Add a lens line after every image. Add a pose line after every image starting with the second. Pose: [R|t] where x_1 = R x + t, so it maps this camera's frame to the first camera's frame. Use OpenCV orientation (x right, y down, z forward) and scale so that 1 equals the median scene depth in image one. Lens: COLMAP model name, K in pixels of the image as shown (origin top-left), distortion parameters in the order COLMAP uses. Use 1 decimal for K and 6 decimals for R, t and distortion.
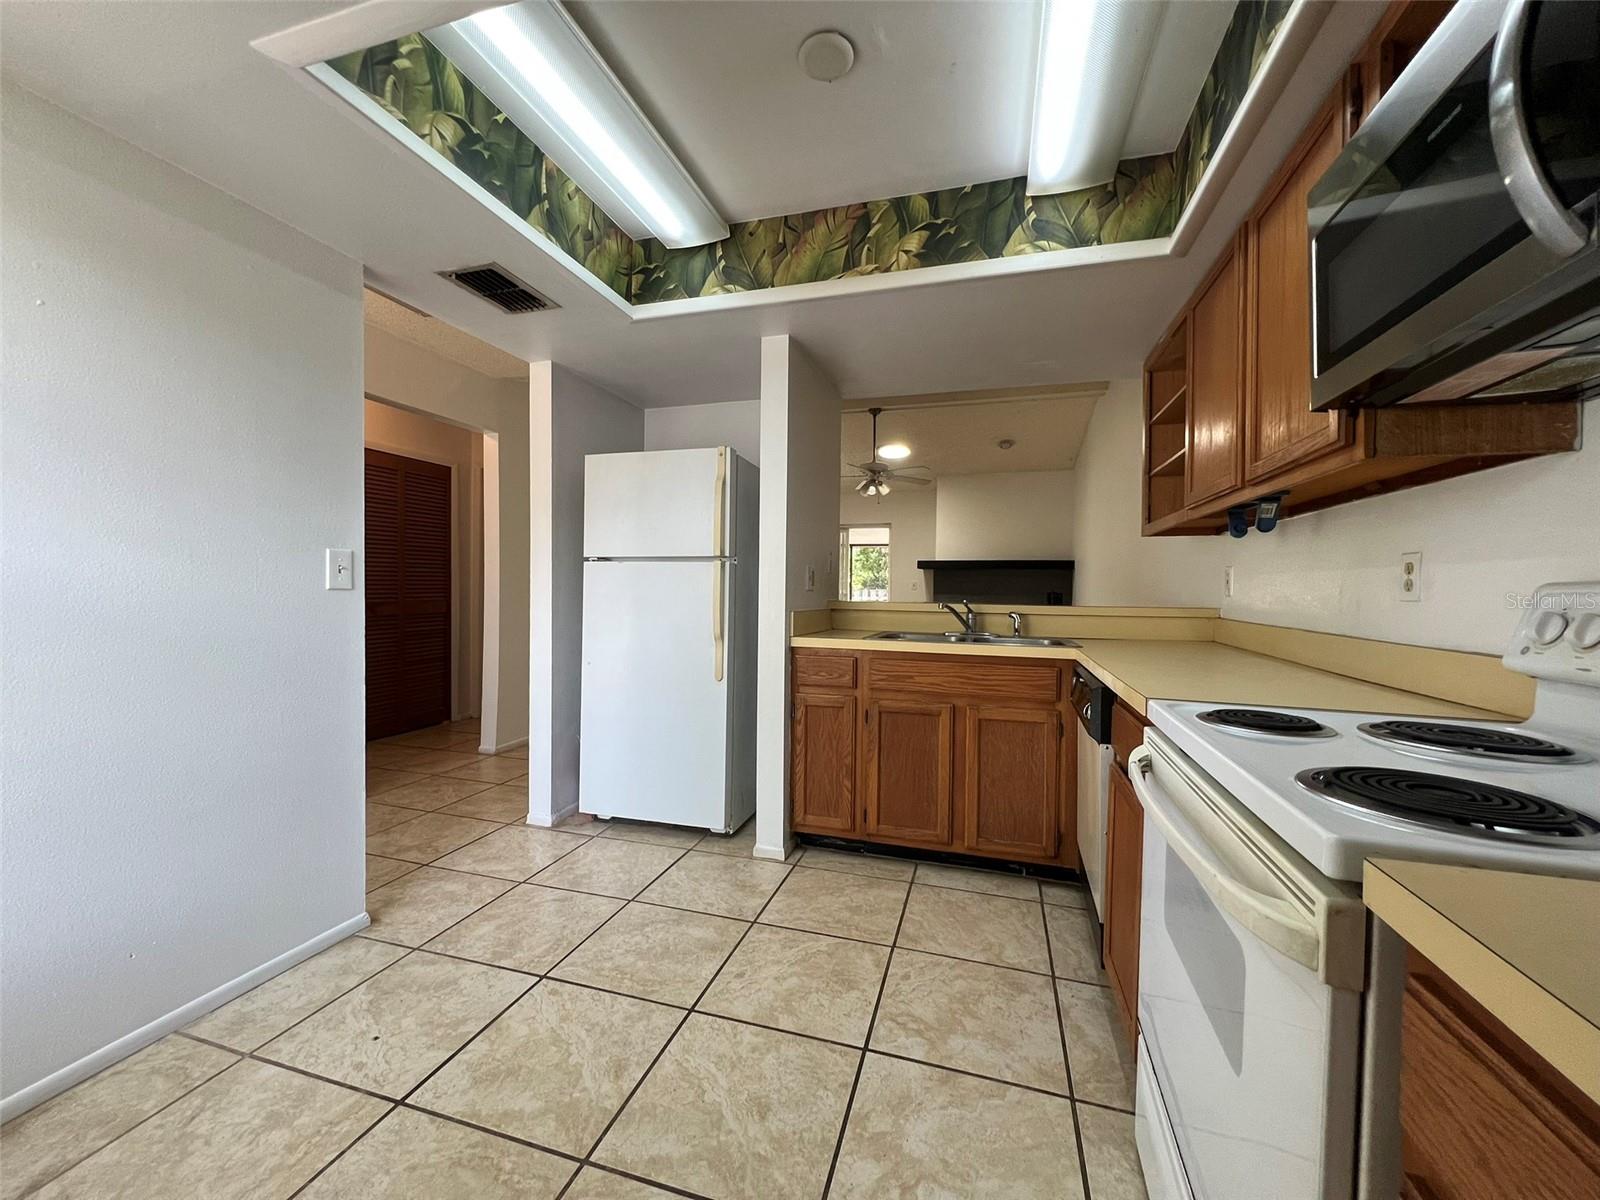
lens RADIAL K [[640.2, 0, 796.7], [0, 640.2, 598.4], [0, 0, 1]] dist [-0.002307, 0.000650]
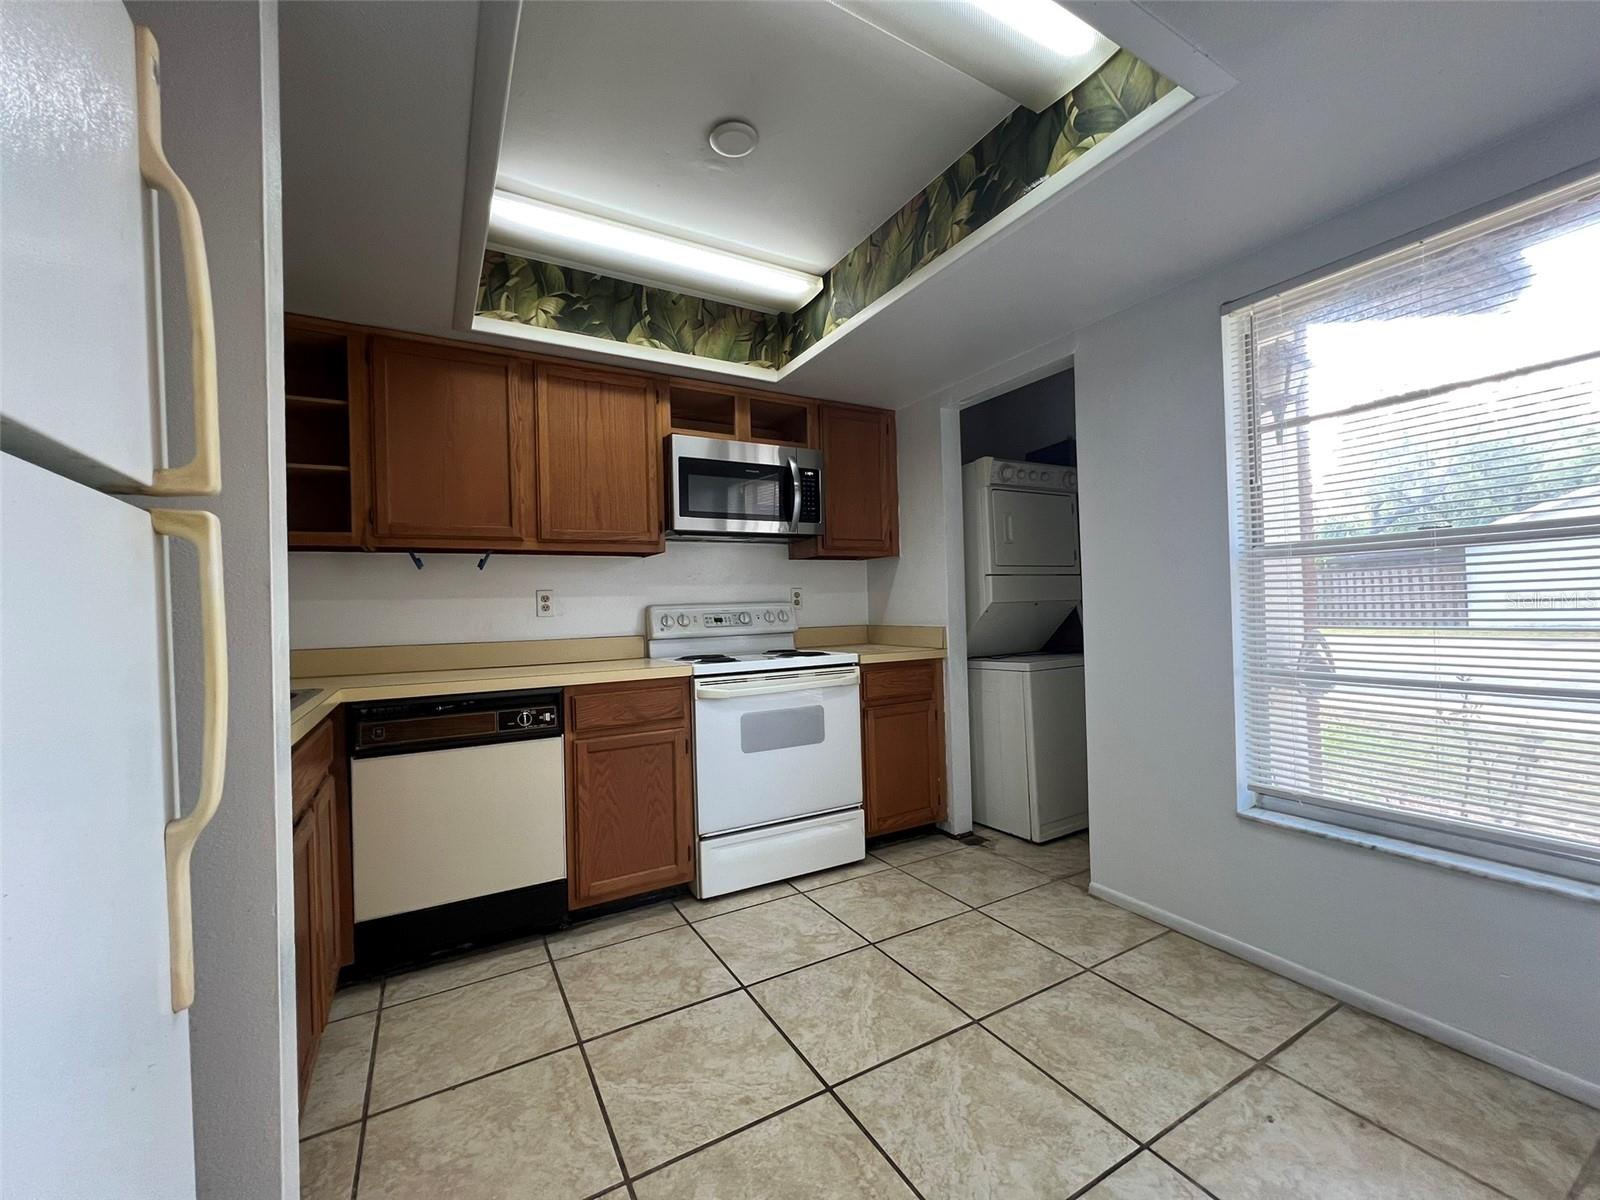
lens RADIAL K [[640.2, 0, 793.5], [0, 640.2, 599.5], [0, 0, 1]] dist [-0.002307, 0.000650]
pose [[-0.724937, 0.017639, 0.688589, -0.763758], [0.029796, 0.999539, 0.005765, -0.031139], [-0.688171, 0.024696, -0.725129, 1.697746]]
